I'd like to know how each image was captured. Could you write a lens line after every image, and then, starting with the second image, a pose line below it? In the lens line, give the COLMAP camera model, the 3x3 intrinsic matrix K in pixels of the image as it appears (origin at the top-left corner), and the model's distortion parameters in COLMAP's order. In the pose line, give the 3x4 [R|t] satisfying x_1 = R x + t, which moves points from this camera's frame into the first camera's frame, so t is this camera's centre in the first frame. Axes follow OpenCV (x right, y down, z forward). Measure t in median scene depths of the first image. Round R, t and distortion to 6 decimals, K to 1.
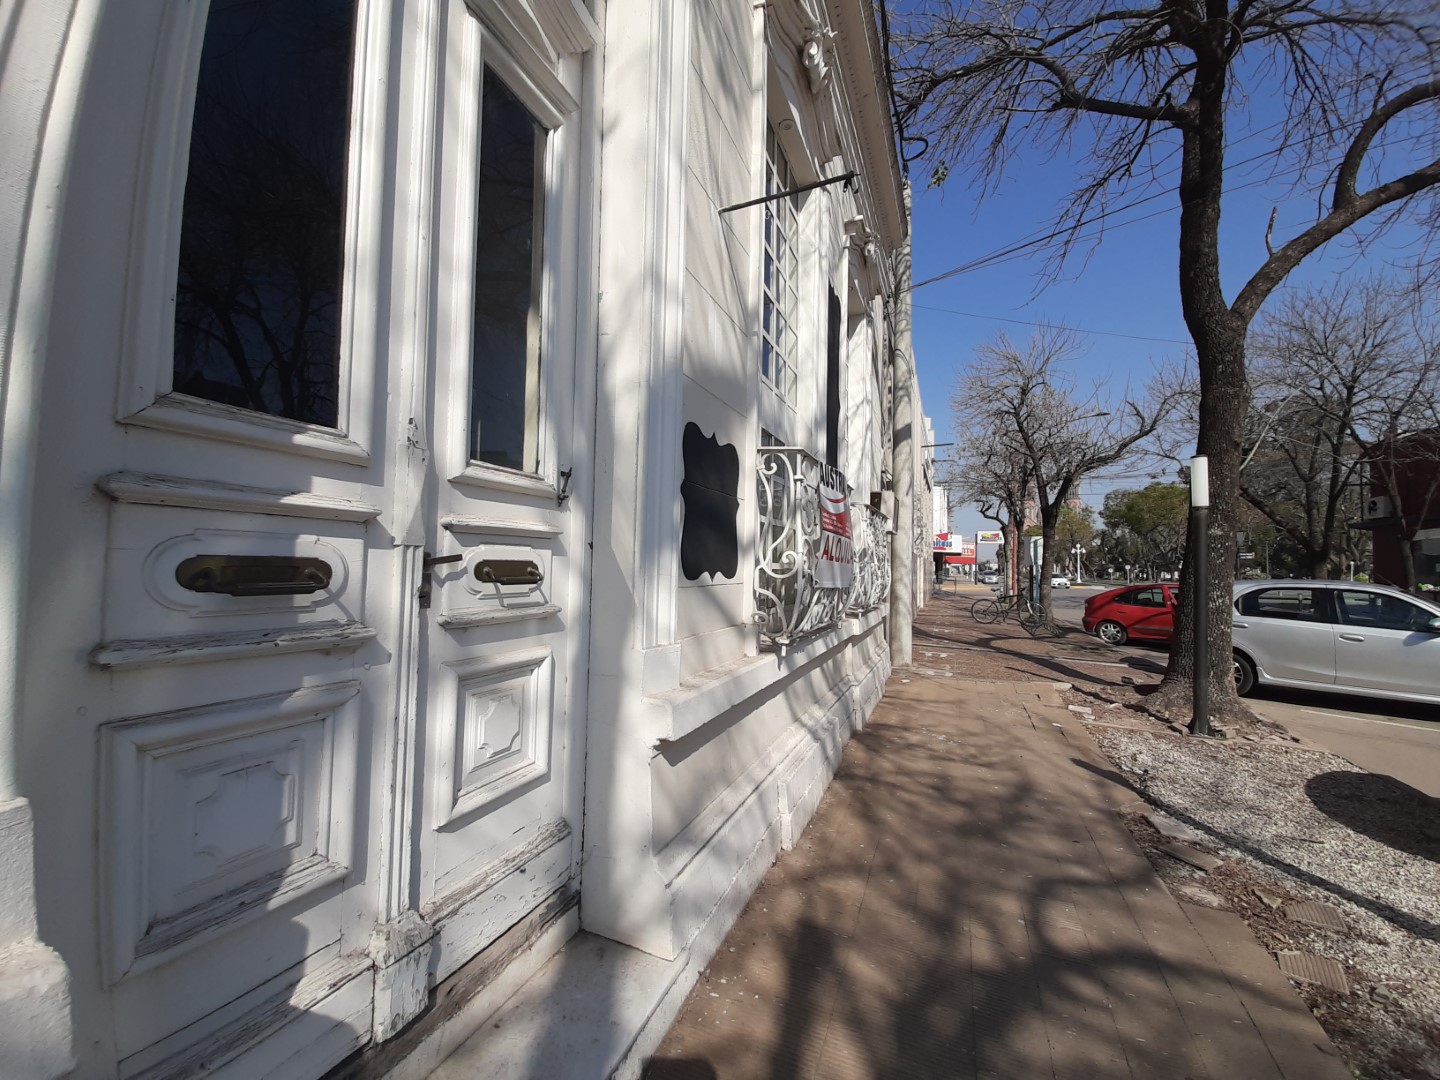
lens RADIAL K [[545.5, 0, 724.4], [0, 545.5, 546.7], [0, 0, 1]] dist [0.013871, -0.014171]
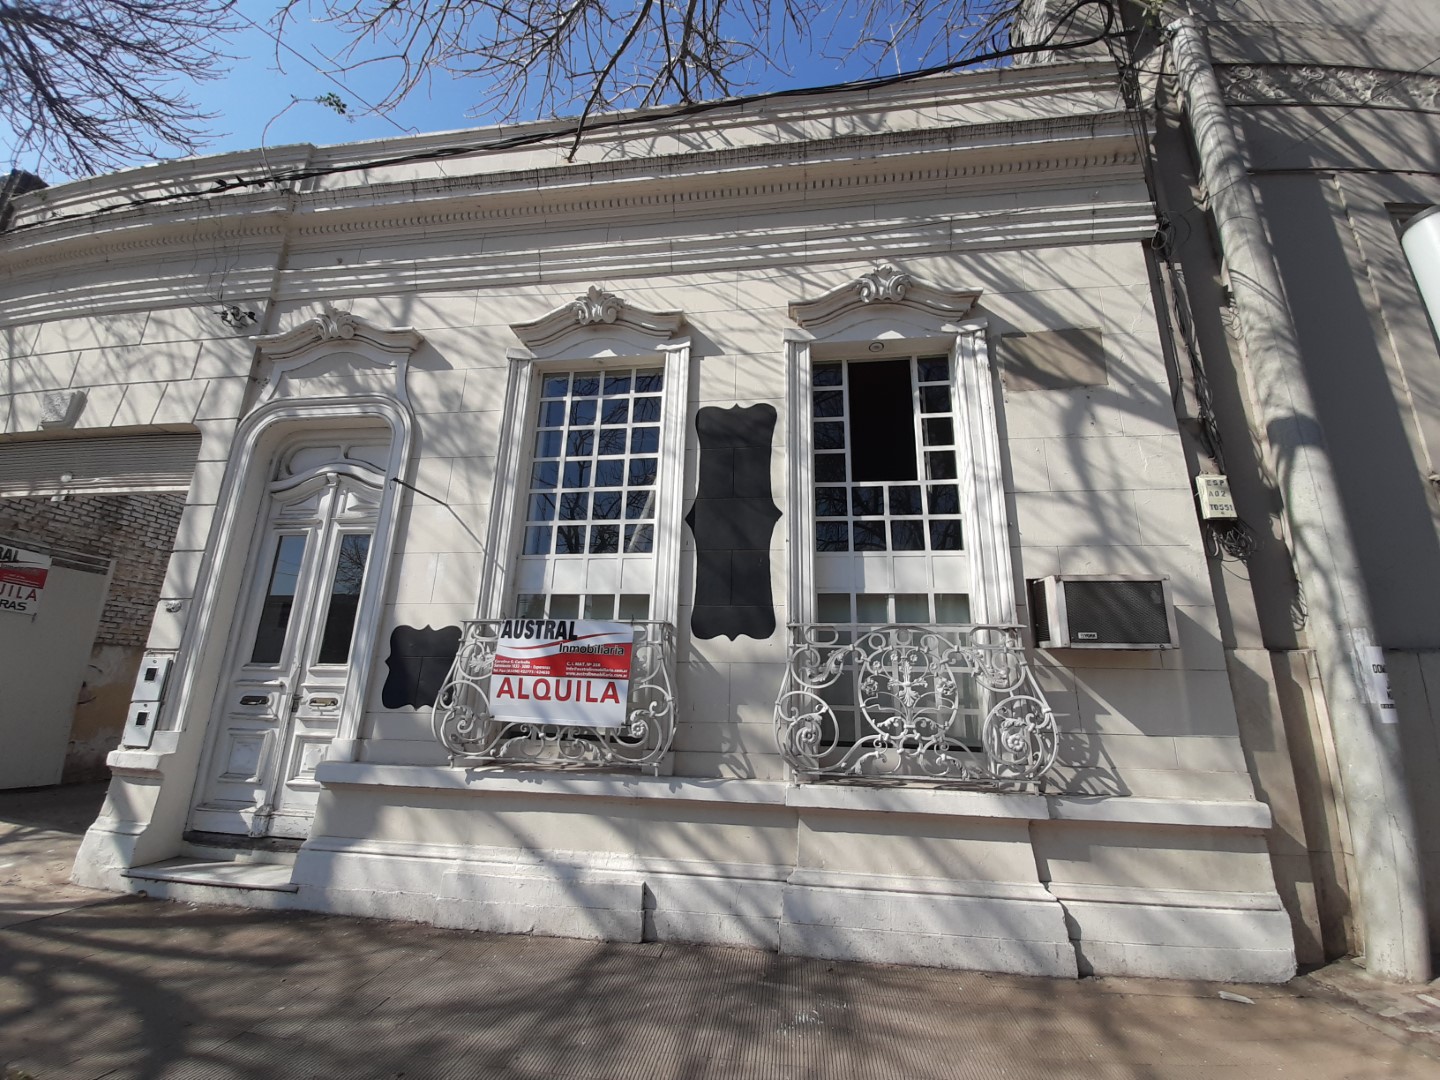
lens RADIAL K [[545.5, 0, 724.4], [0, 545.5, 546.7], [0, 0, 1]] dist [0.013871, -0.014171]
pose [[0.278753, -0.250750, -0.927050, 0.534554], [0.021360, 0.966692, -0.255050, 0.006641], [0.960125, 0.051294, 0.274824, 0.392927]]
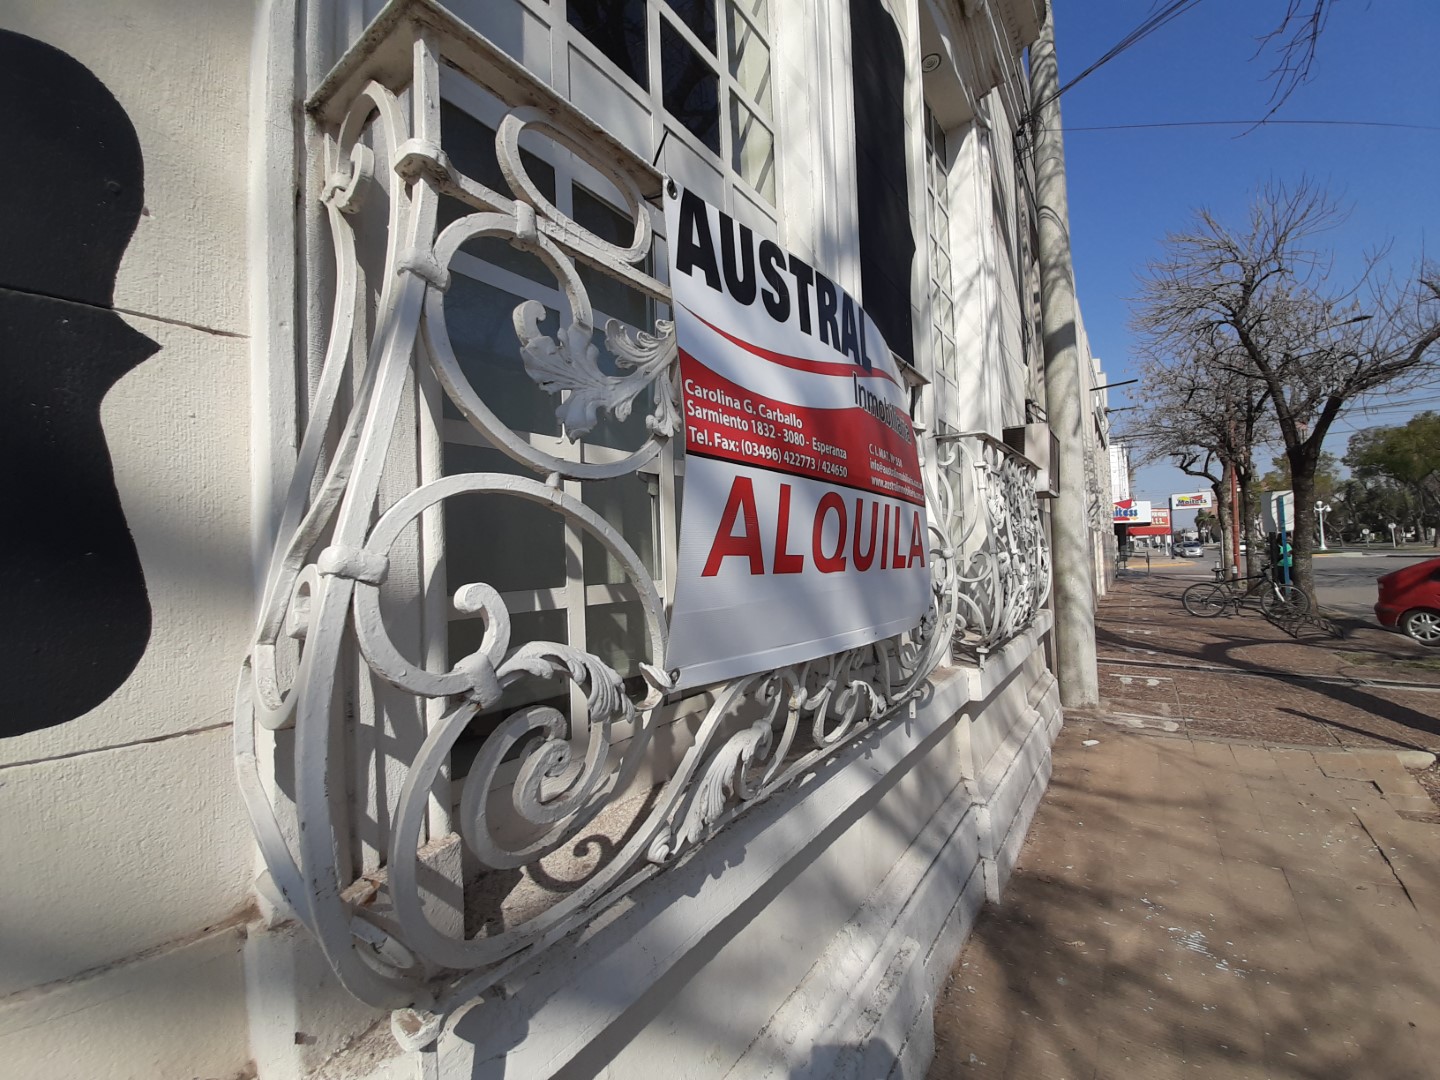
lens RADIAL K [[545.5, 0, 724.4], [0, 545.5, 546.7], [0, 0, 1]] dist [0.013871, -0.014171]
pose [[0.966836, -0.061506, -0.247882, 0.087065], [0.065201, 0.997850, 0.006716, 0.003027], [0.246936, -0.022656, 0.968767, 0.268314]]
